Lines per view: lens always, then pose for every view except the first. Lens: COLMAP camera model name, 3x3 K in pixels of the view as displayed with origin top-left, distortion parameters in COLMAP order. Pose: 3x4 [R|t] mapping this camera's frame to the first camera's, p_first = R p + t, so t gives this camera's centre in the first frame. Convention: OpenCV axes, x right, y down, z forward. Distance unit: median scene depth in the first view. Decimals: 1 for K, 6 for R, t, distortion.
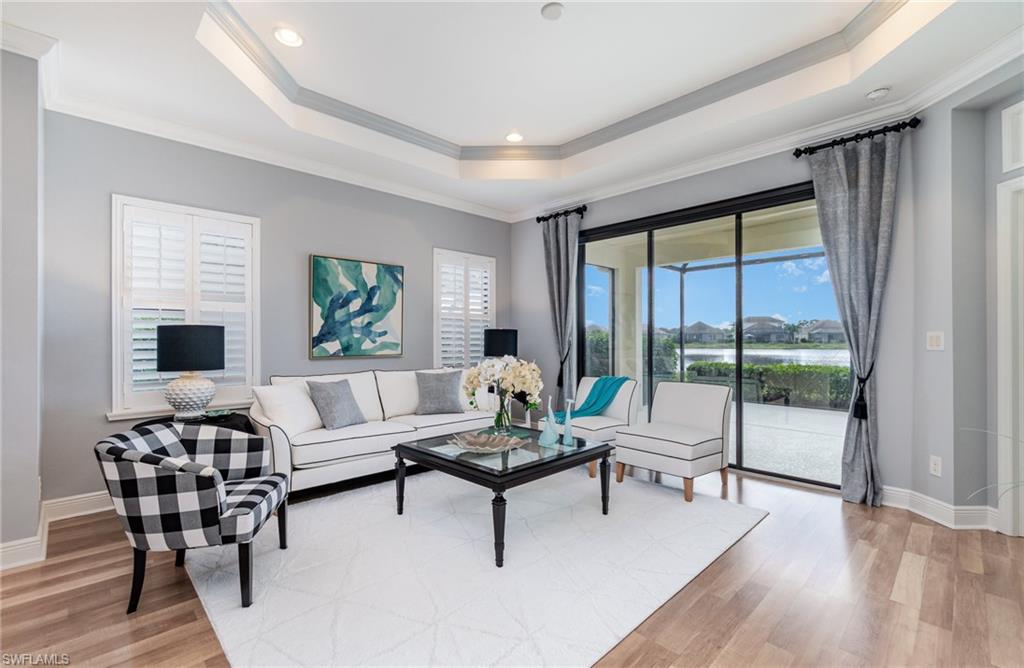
lens RADIAL K [[454.0, 0, 511.8], [0, 454.0, 336.7], [0, 0, 1]] dist [-0.002887, -0.000273]
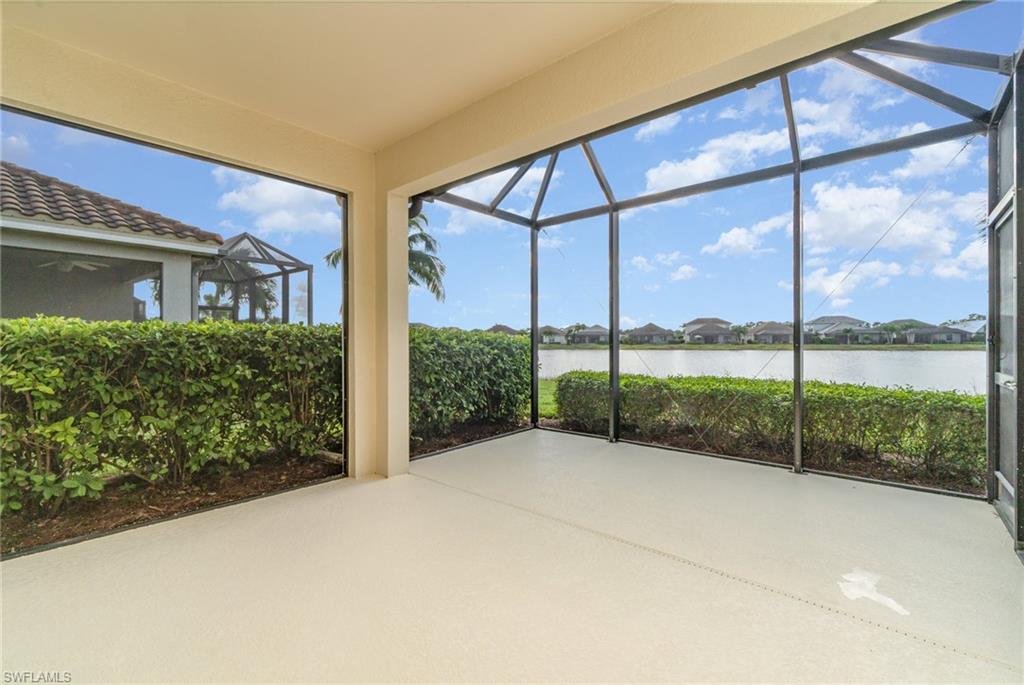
lens RADIAL K [[452.0, 0, 510.1], [0, 452.0, 340.8], [0, 0, 1]] dist [0.001198, 0.002081]
pose [[0.996715, -0.001512, 0.080972, 0.202365], [0.001080, 0.999985, 0.005385, 0.004392], [-0.080979, -0.005280, 0.996702, 0.270111]]
